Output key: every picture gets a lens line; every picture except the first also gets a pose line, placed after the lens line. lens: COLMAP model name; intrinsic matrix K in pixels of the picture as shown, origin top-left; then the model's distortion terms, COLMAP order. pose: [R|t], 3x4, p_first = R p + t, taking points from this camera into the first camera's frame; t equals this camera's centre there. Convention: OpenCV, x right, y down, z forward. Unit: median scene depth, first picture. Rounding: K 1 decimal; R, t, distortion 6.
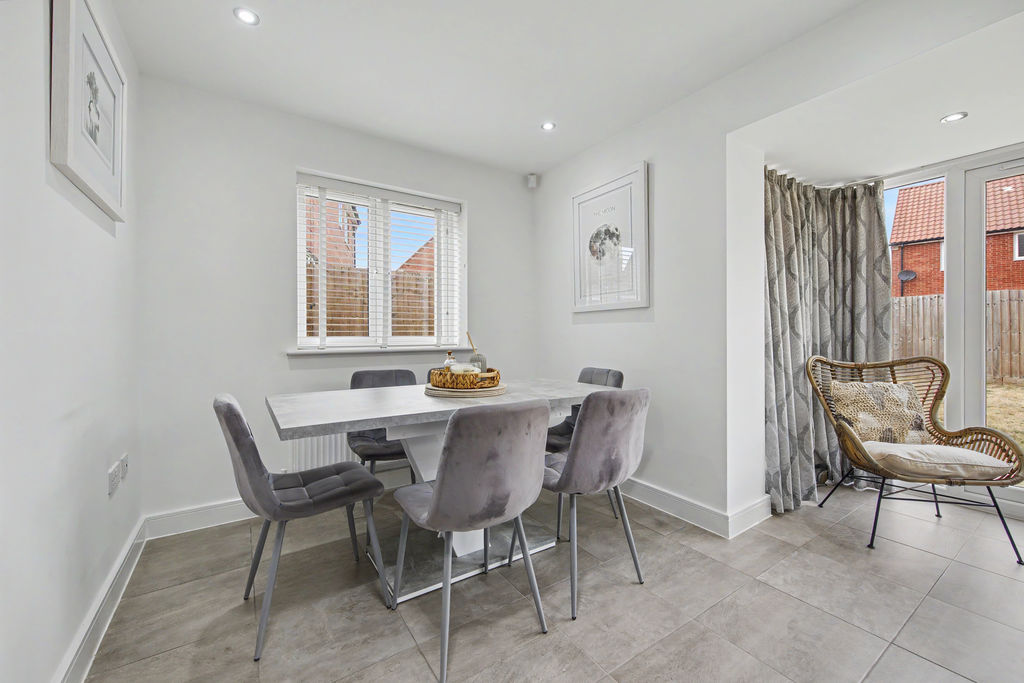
lens RADIAL K [[410.0, 0, 516.9], [0, 410.0, 336.1], [0, 0, 1]] dist [0.012952, -0.000001]
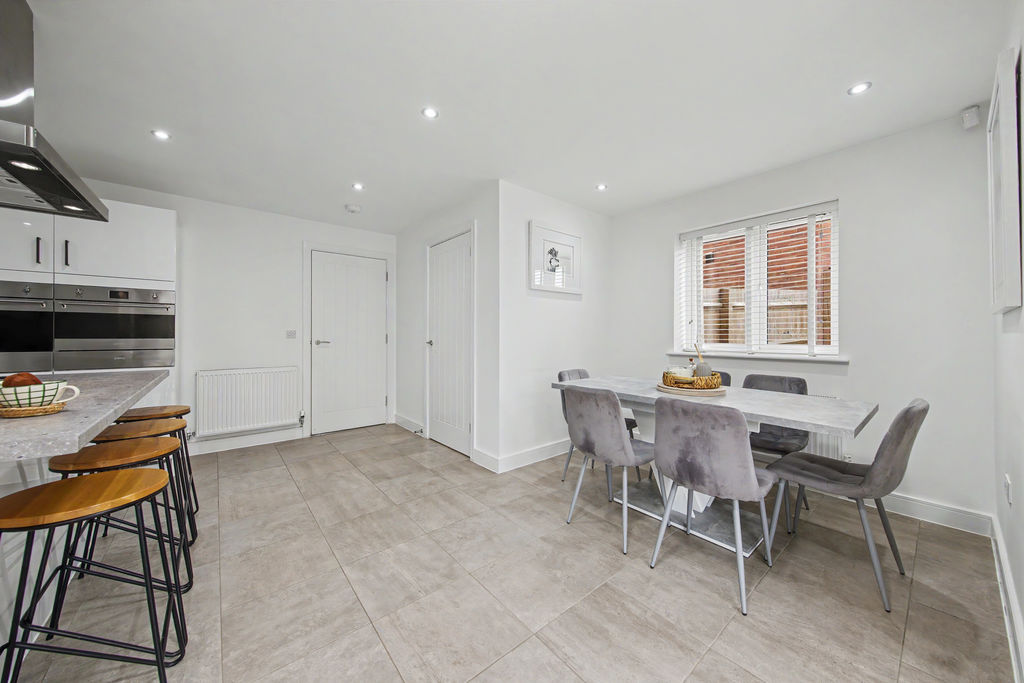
lens RADIAL K [[360.6, 0, 519.6], [0, 360.6, 333.9], [0, 0, 1]] dist [-0.000380, -0.000032]
pose [[0.102604, 0.000124, -0.994722, 0.689620], [-0.002989, 0.999996, -0.000184, -0.028623], [0.994718, 0.002992, 0.102604, 0.263245]]
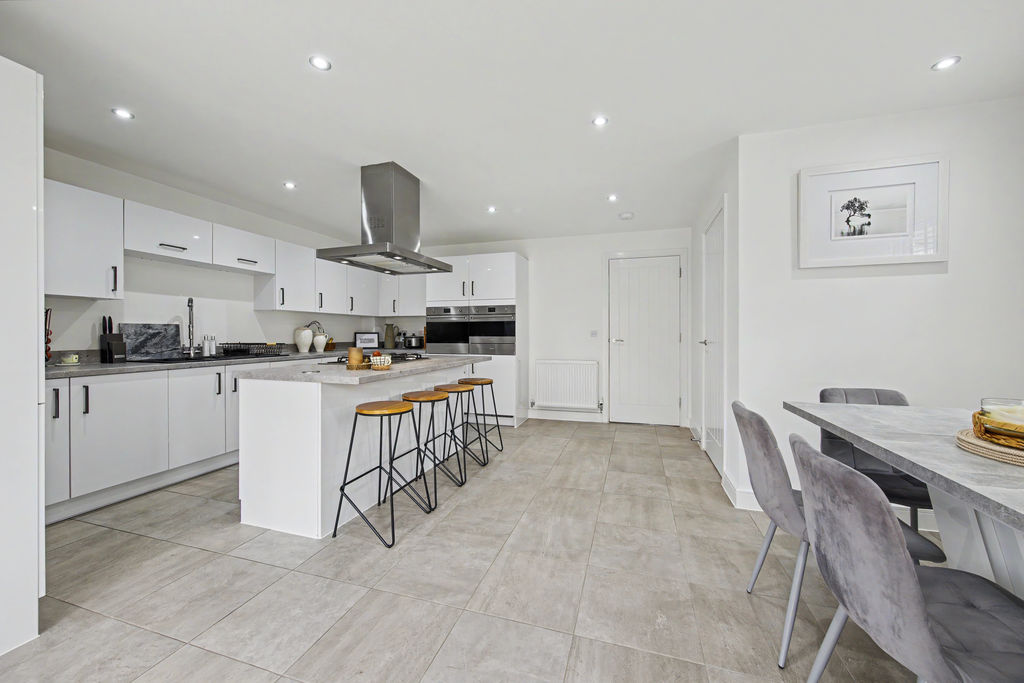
lens RADIAL K [[381.8, 0, 516.8], [0, 381.8, 335.5], [0, 0, 1]] dist [0.000260, 0.000054]
pose [[-0.783238, 0.006623, -0.621687, 0.582148], [0.002496, 0.999969, 0.007508, -0.029942], [0.621717, 0.004329, -0.783230, 0.694147]]
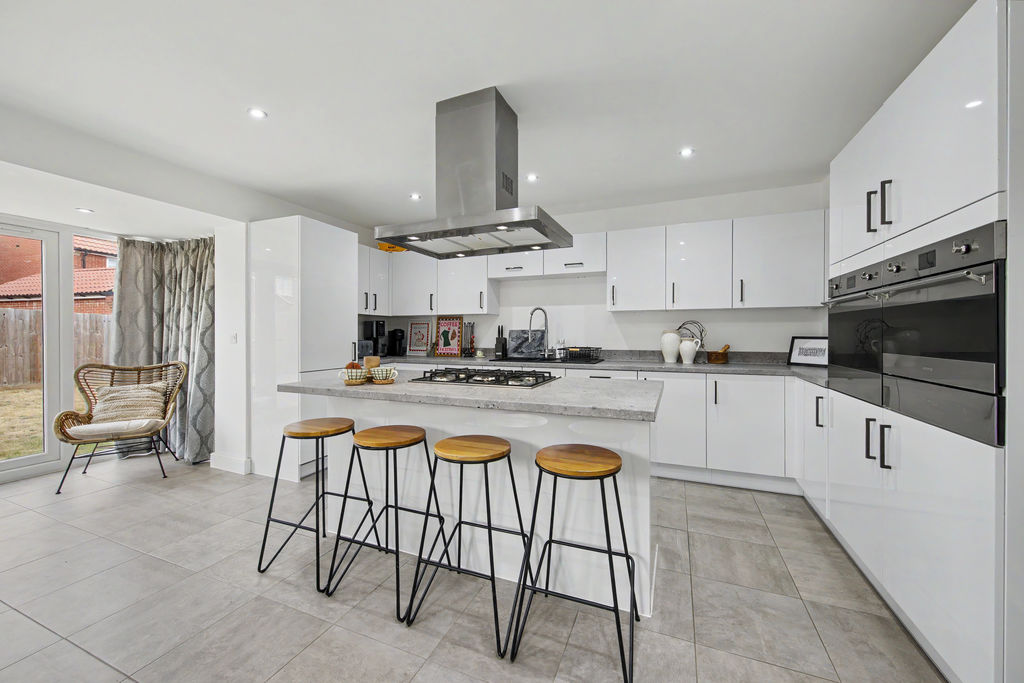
lens RADIAL K [[387.1, 0, 516.7], [0, 387.1, 335.9], [0, 0, 1]] dist [0.003038, 0.000024]
pose [[-0.551514, -0.001429, 0.834164, -0.512945], [0.003072, 0.999988, 0.003744, -0.042011], [-0.834160, 0.004627, -0.551504, -0.031316]]
